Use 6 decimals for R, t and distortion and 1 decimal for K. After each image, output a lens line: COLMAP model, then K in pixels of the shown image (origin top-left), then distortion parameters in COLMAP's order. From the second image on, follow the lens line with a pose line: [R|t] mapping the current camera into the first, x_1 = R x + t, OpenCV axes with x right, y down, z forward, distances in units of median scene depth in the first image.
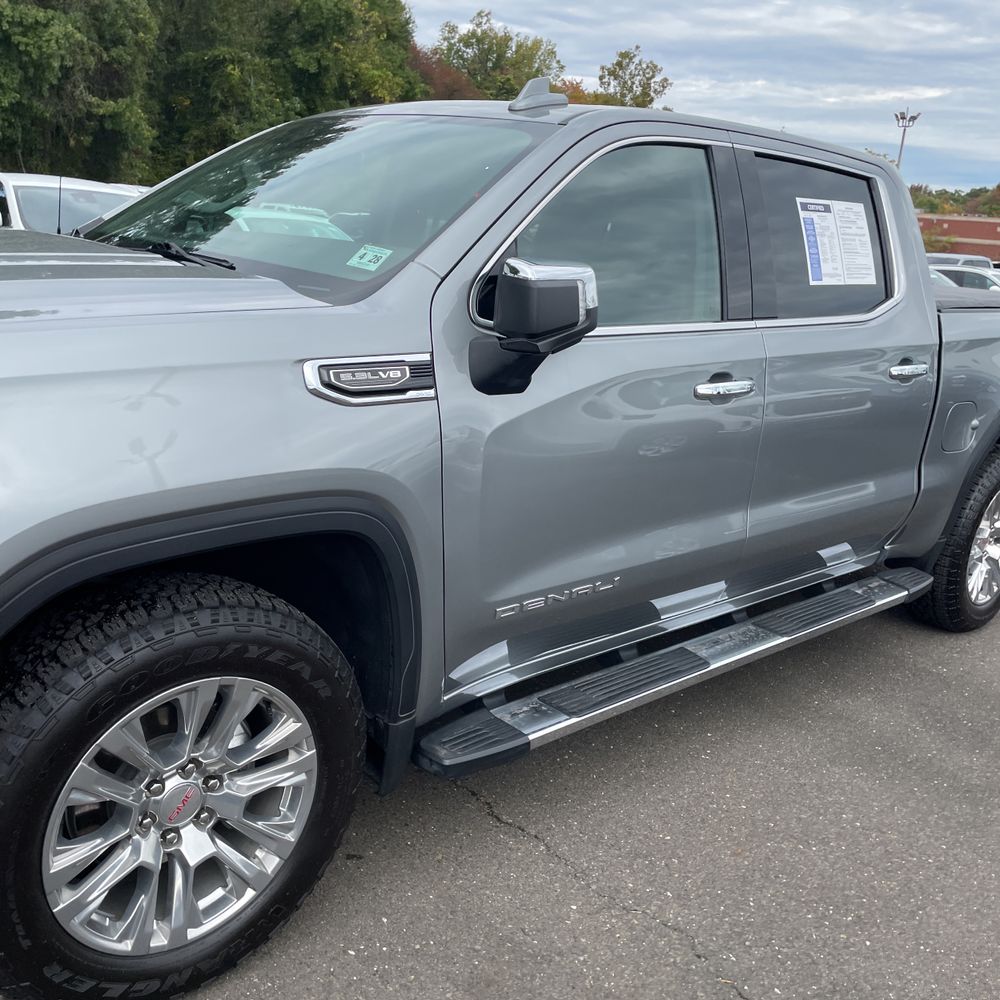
lens RADIAL K [[1012.8, 0, 488.0], [0, 1012.8, 502.1], [0, 0, 1]] dist [0.108730, -0.134423]
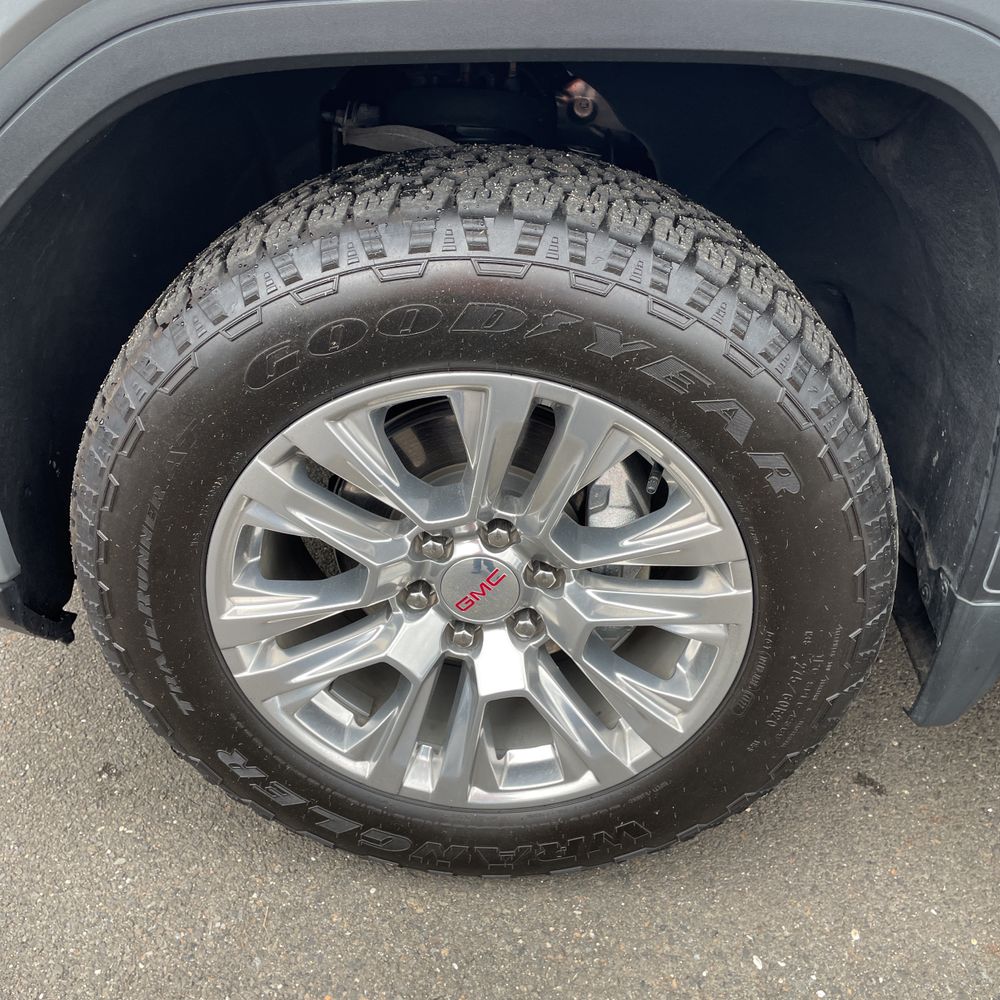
lens RADIAL K [[1003.6, 0, 506.5], [0, 1003.6, 494.0], [0, 0, 1]] dist [0.107428, -0.121520]
pose [[0.706181, 0.318549, -0.632325, 0.027531], [-0.146607, 0.939507, 0.309568, 0.060713], [0.692686, -0.125908, 0.710164, 0.499339]]
